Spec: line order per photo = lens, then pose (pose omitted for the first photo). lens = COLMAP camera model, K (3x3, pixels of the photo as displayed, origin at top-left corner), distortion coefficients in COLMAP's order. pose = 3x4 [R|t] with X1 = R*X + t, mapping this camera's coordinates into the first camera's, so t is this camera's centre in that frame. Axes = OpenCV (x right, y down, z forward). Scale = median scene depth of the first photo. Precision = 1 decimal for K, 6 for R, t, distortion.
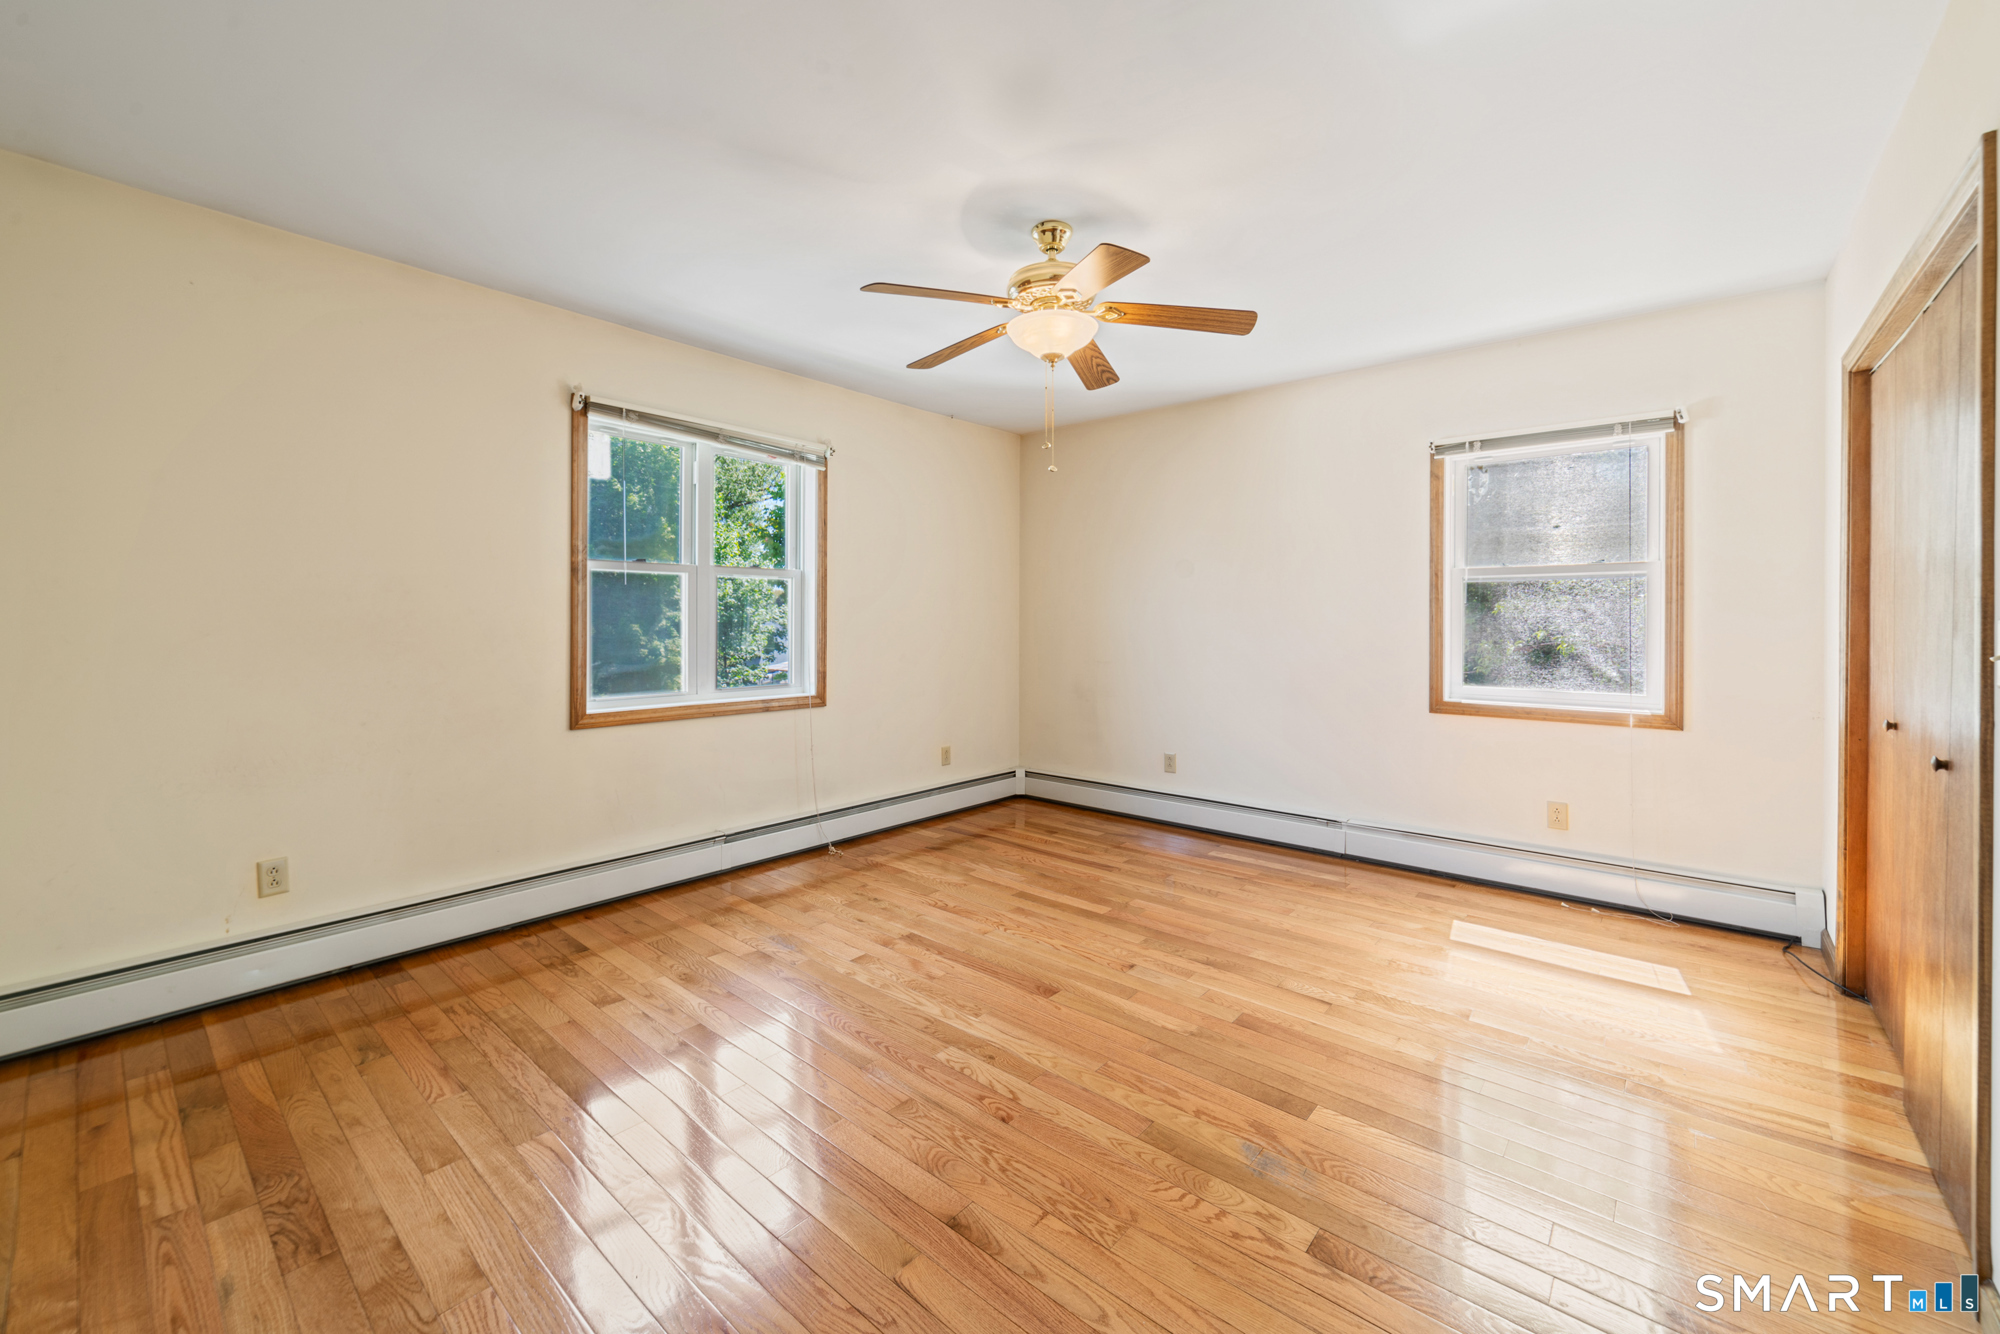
lens RADIAL K [[788.3, 0, 1004.5], [0, 788.3, 624.4], [0, 0, 1]] dist [-0.000784, 0.000053]
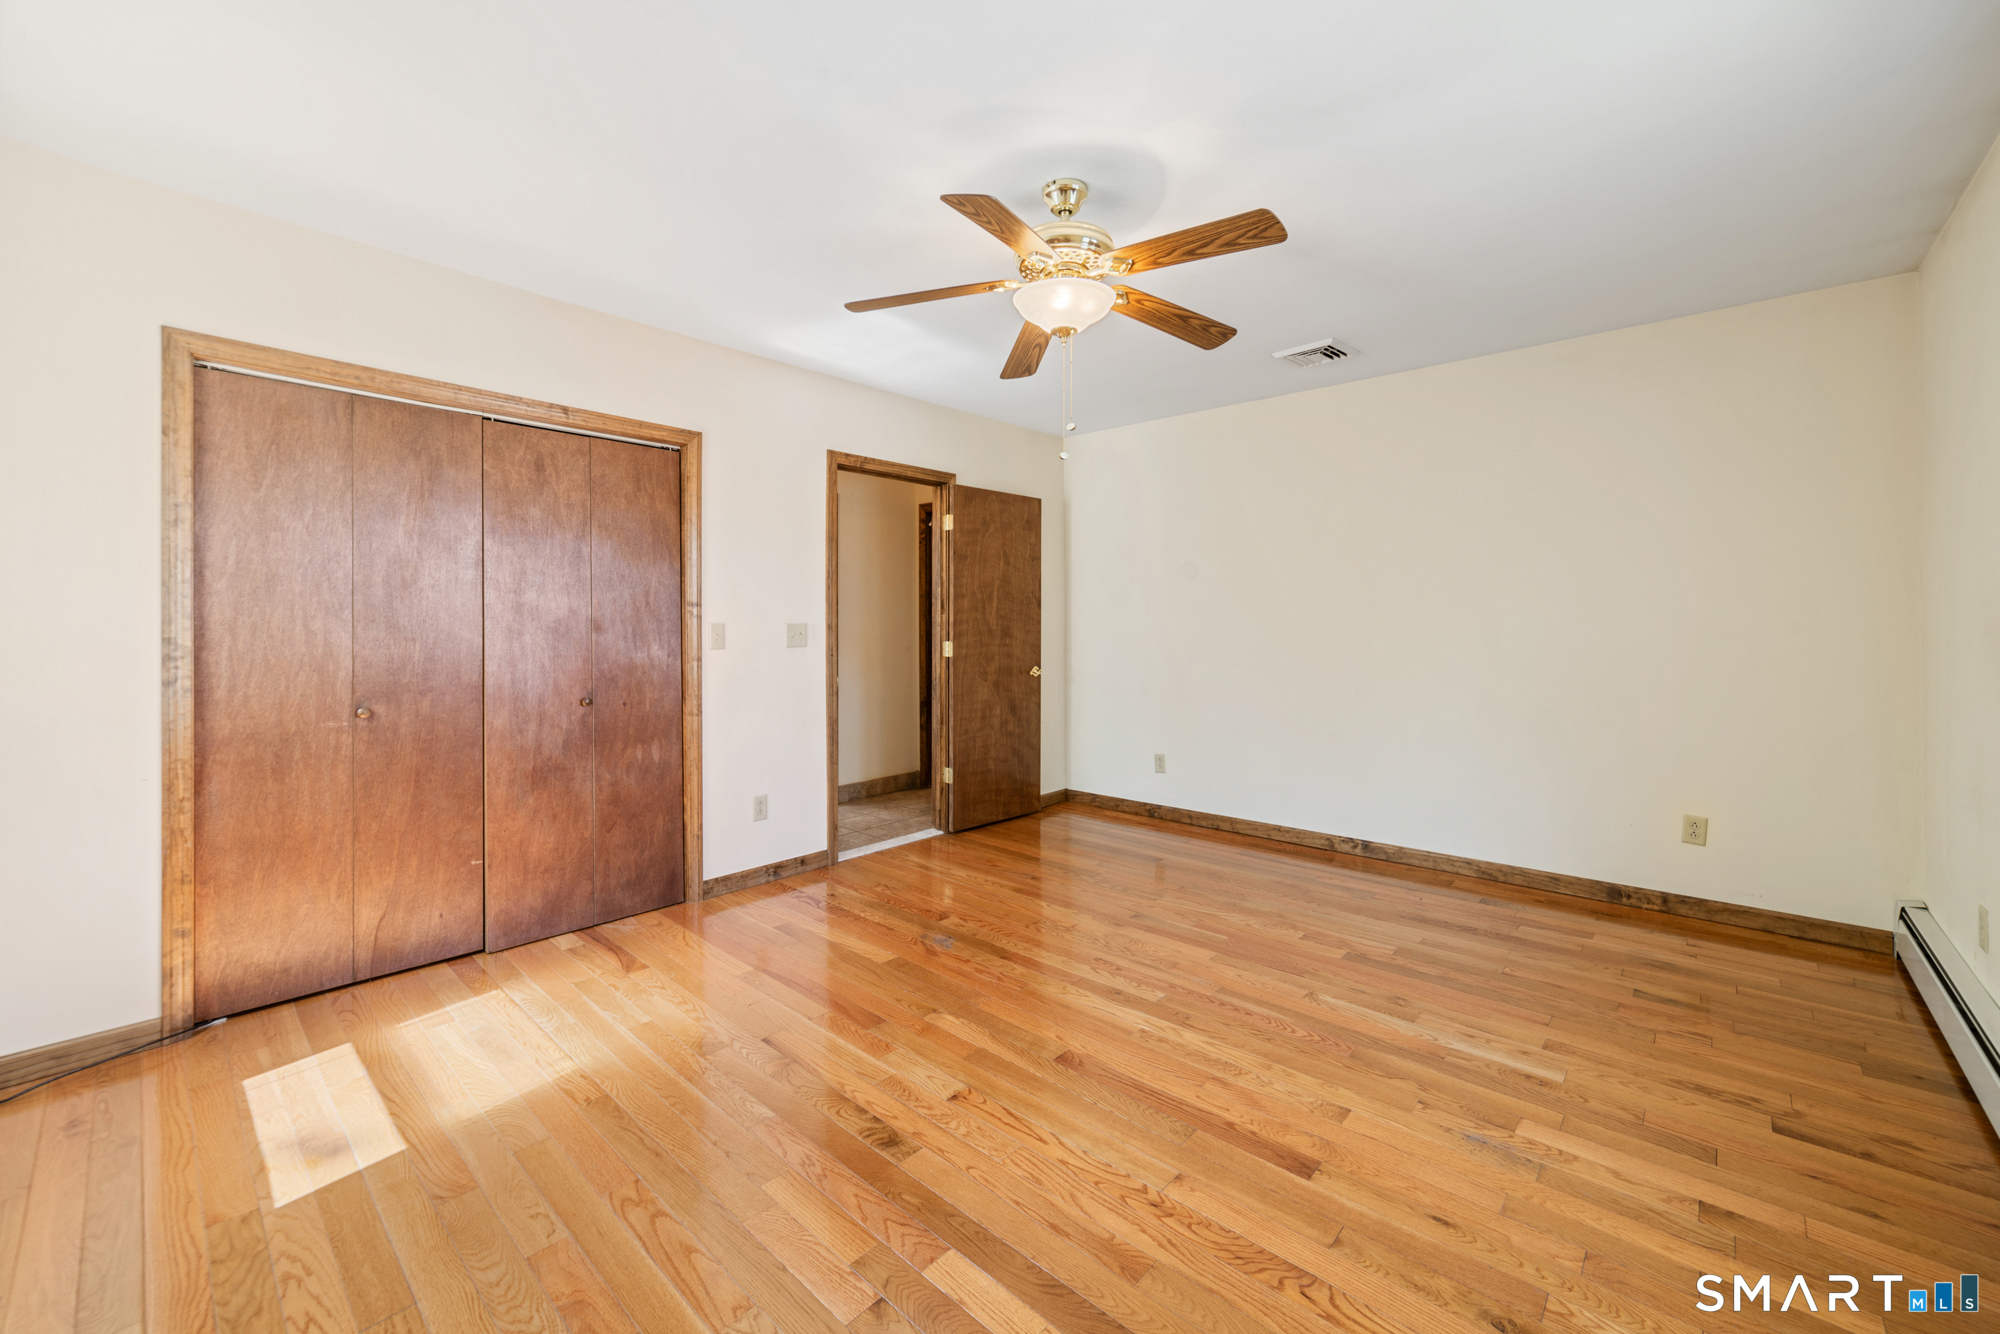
lens RADIAL K [[788.3, 0, 1004.5], [0, 788.3, 624.4], [0, 0, 1]] dist [-0.000784, 0.000053]
pose [[-0.999486, 0.000327, 0.032045, 0.103100], [0.000566, 0.999972, 0.007437, -0.013289], [-0.032042, 0.007452, -0.999459, 1.953382]]
